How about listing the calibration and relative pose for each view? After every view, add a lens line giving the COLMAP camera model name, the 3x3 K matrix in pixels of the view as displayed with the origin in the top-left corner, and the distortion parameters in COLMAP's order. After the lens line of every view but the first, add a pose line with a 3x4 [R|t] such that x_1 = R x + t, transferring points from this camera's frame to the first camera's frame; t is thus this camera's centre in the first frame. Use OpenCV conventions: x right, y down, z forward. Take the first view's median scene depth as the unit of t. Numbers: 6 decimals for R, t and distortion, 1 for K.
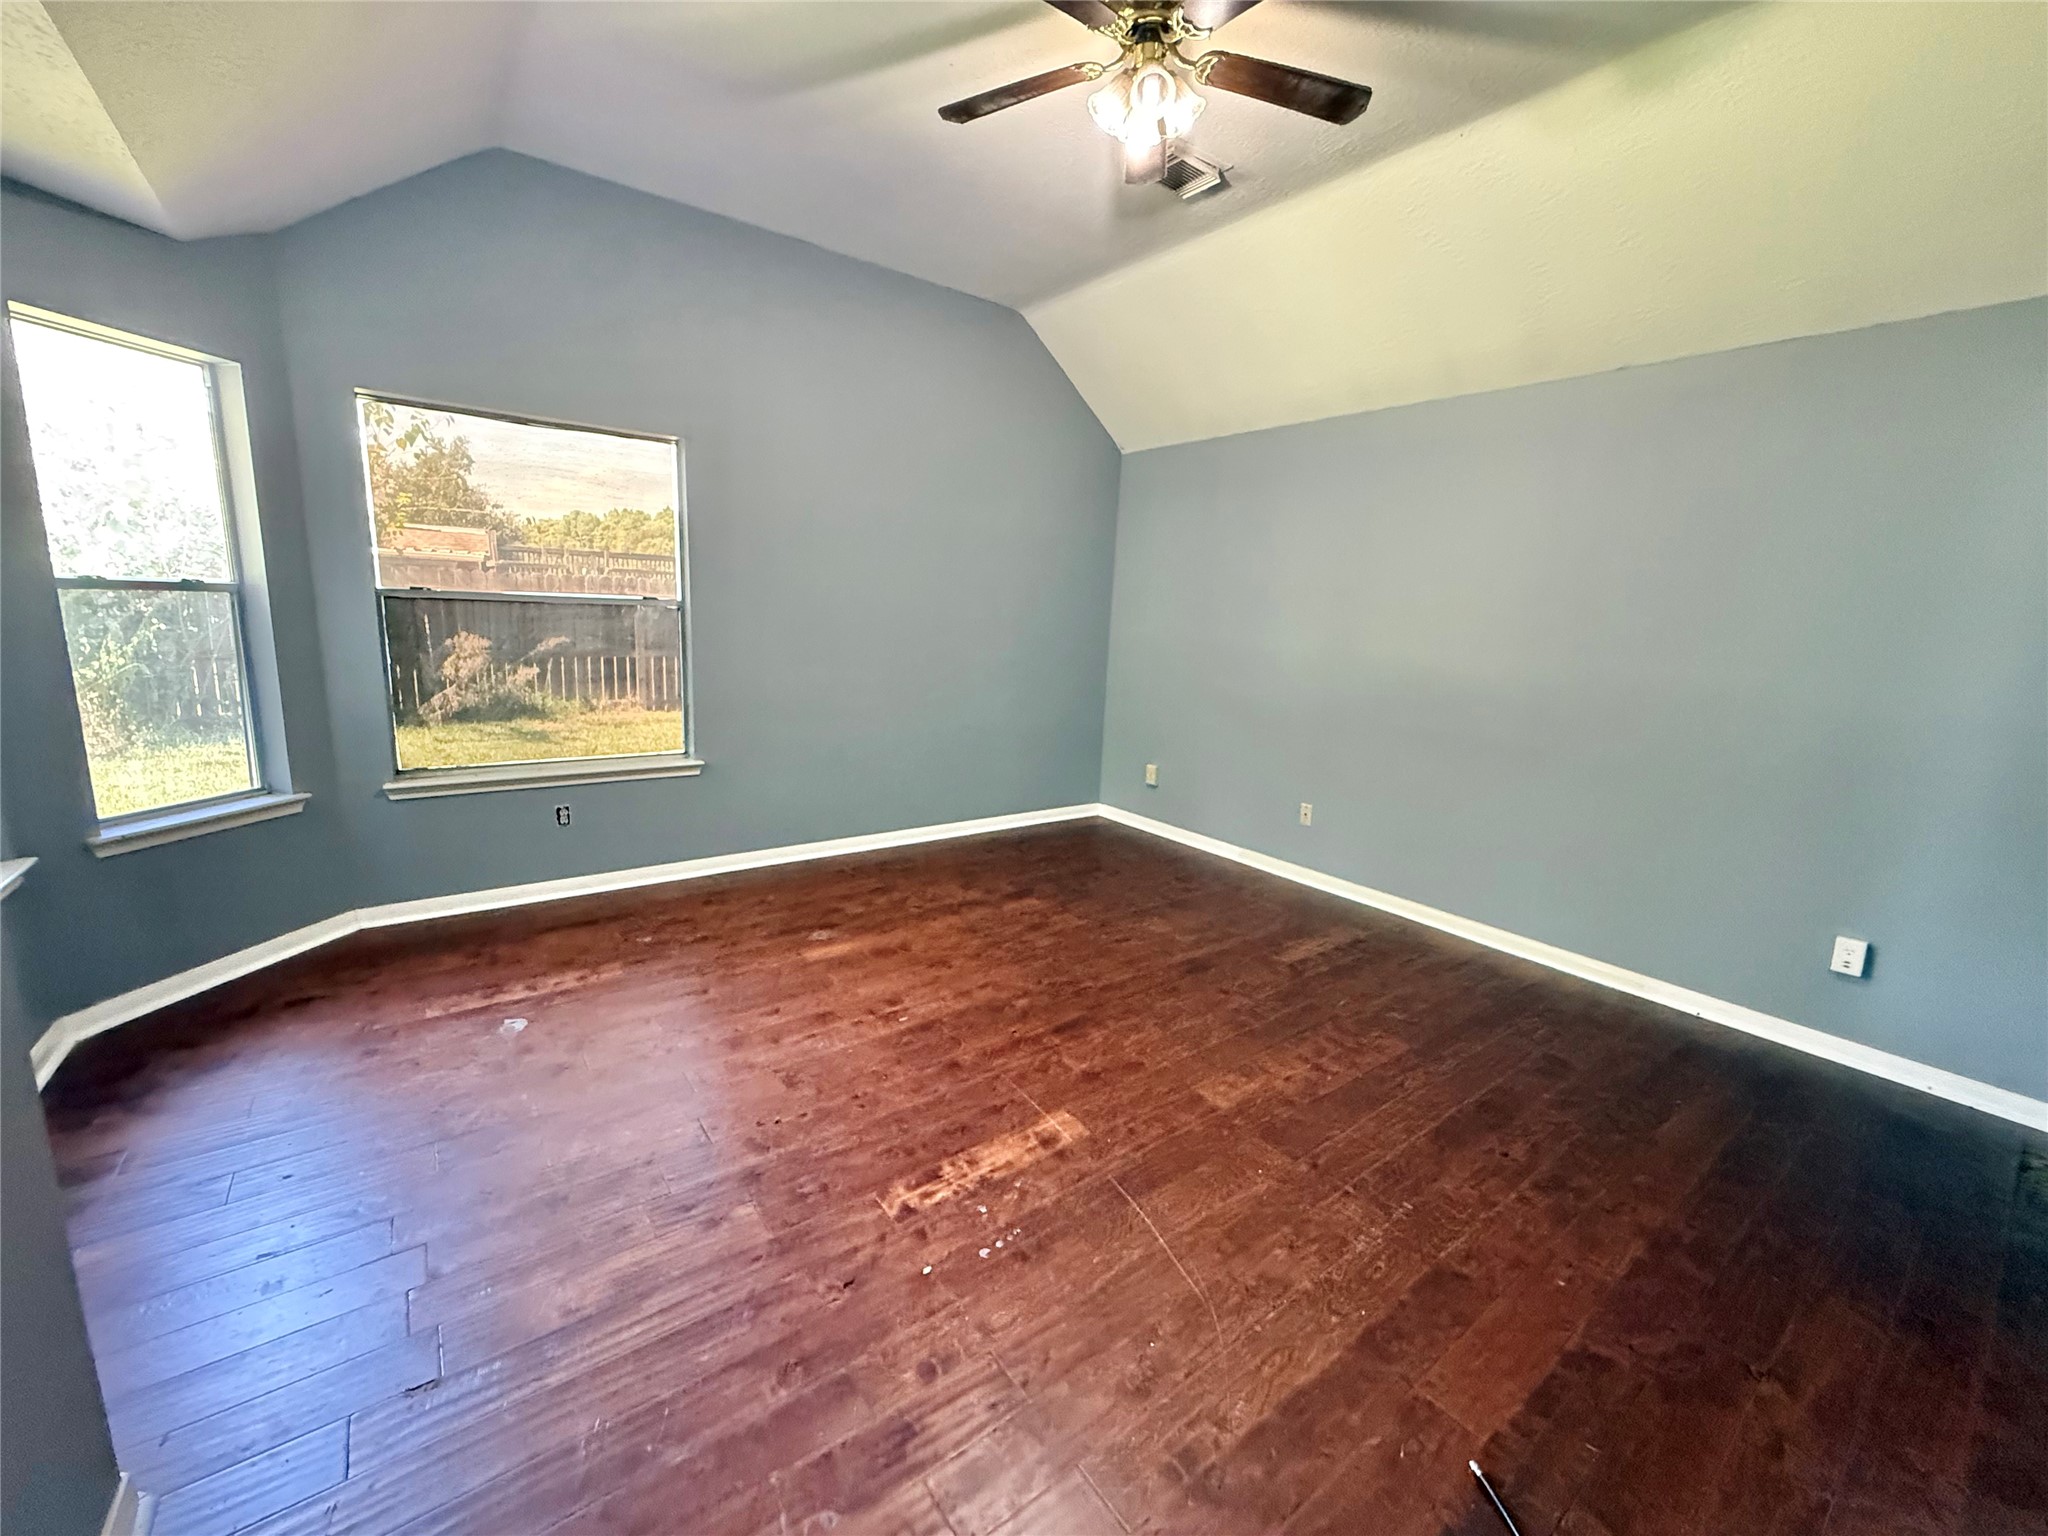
lens RADIAL K [[836.9, 0, 1024.0], [0, 836.9, 768.0], [0, 0, 1]] dist [0.006875, 0.000169]
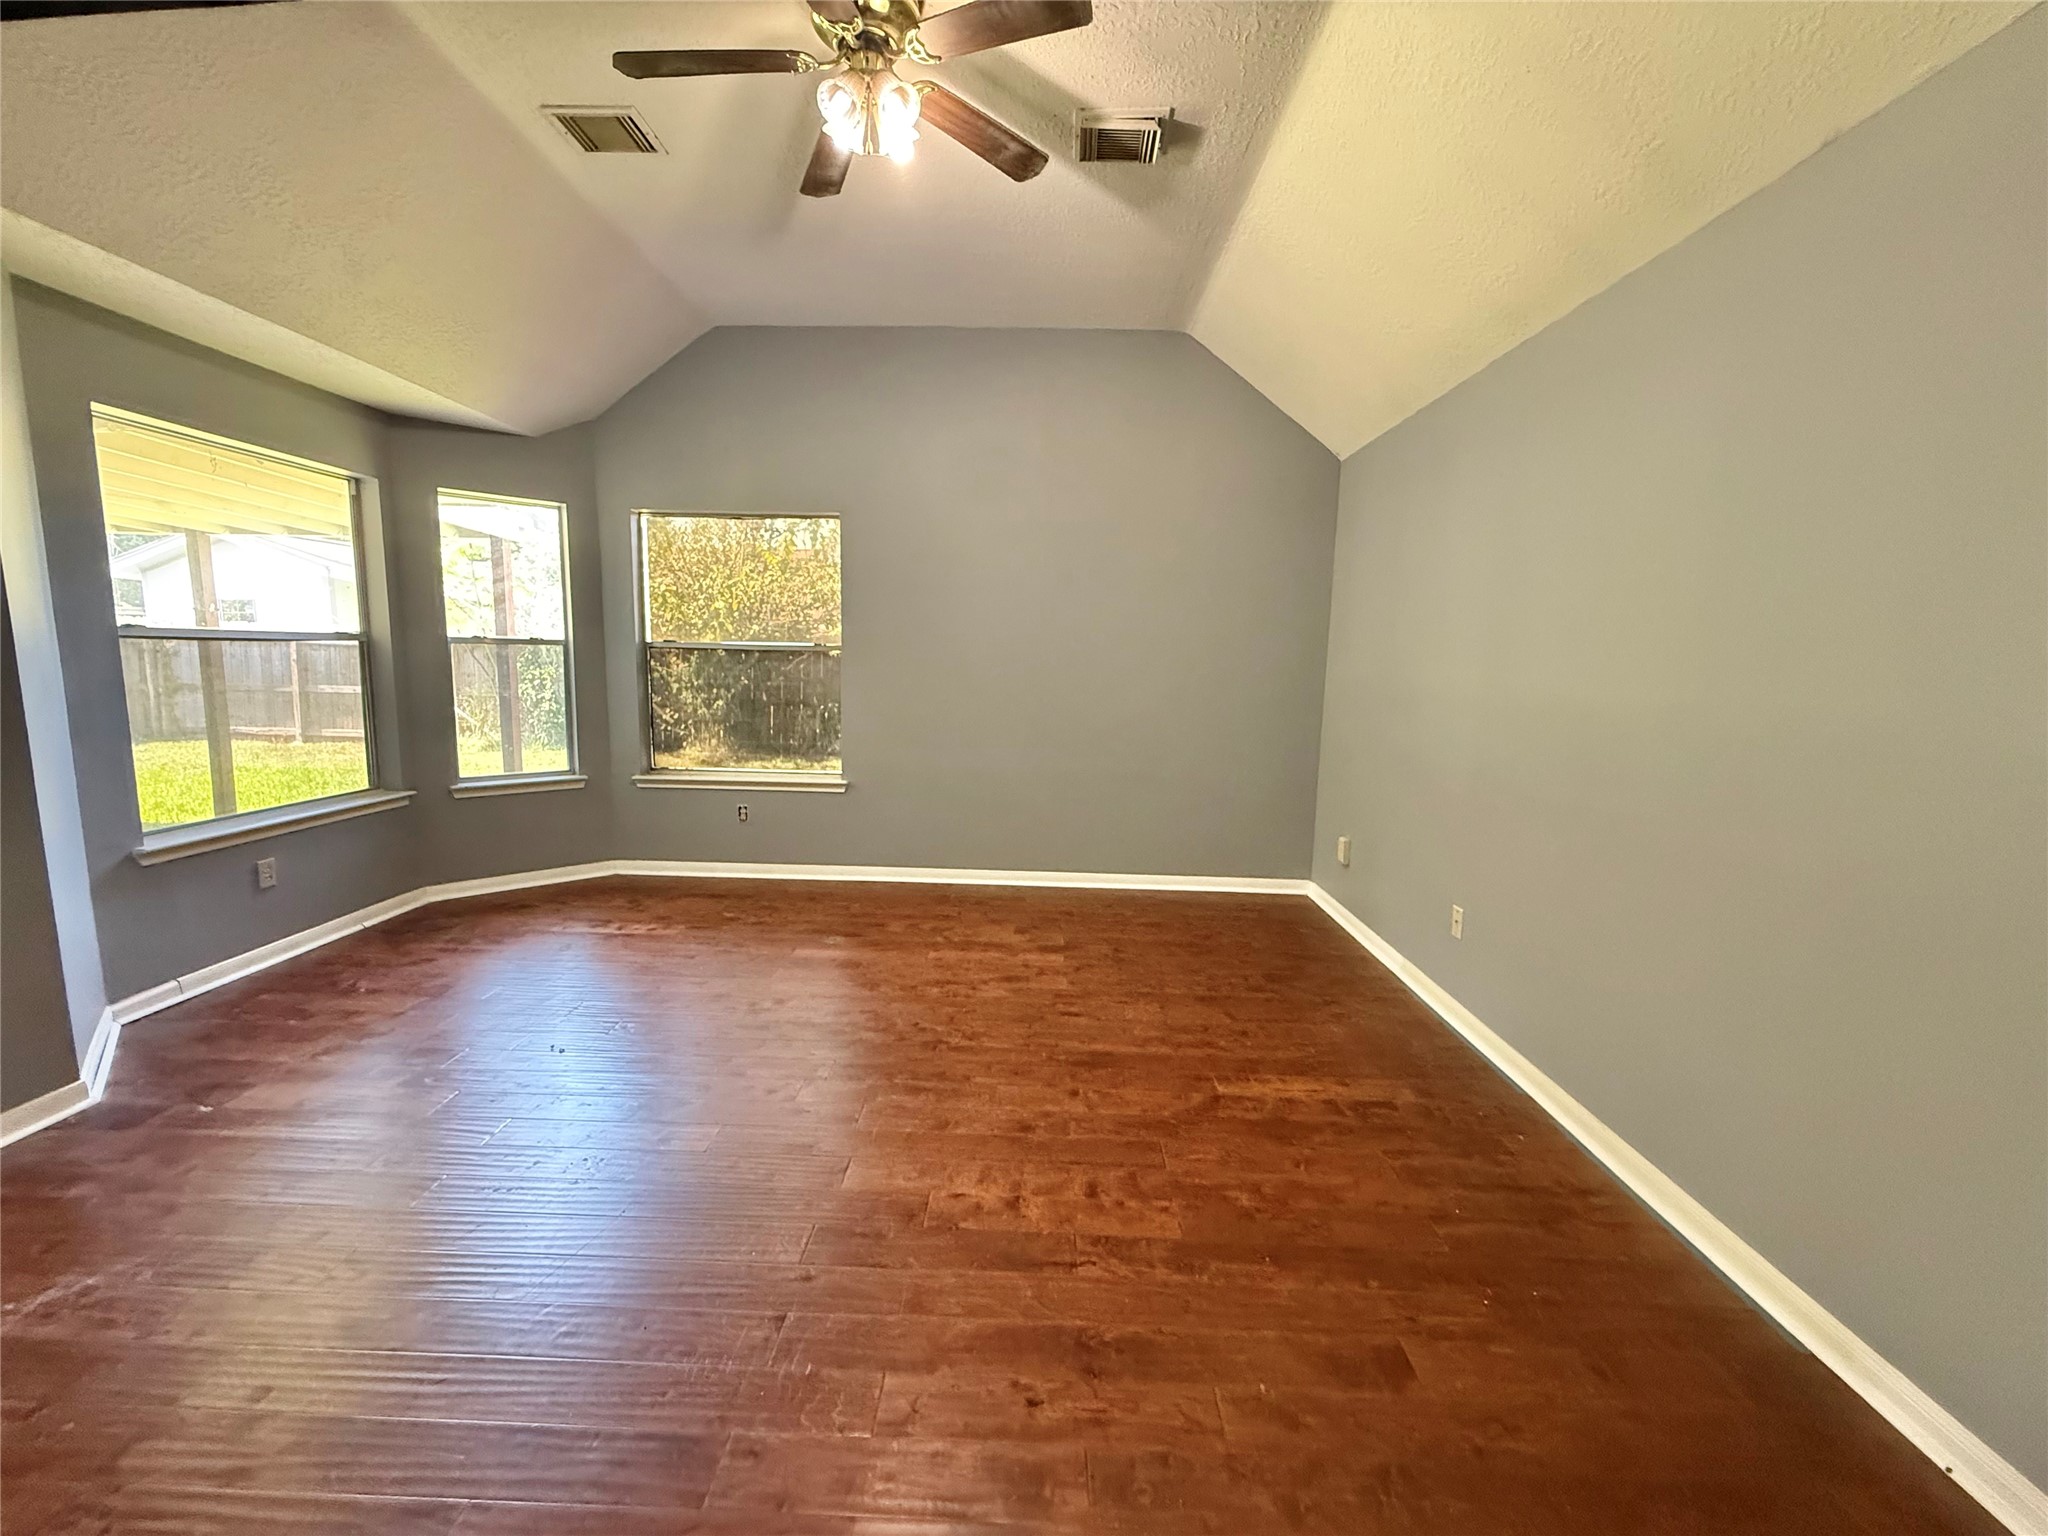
lens RADIAL K [[836.9, 0, 1024.0], [0, 836.9, 768.0], [0, 0, 1]] dist [0.006875, 0.000169]
pose [[0.773056, 0.056310, -0.631834, 0.645665], [-0.107293, 0.993308, -0.042750, -0.003969], [0.625198, 0.100840, 0.773924, 0.292752]]
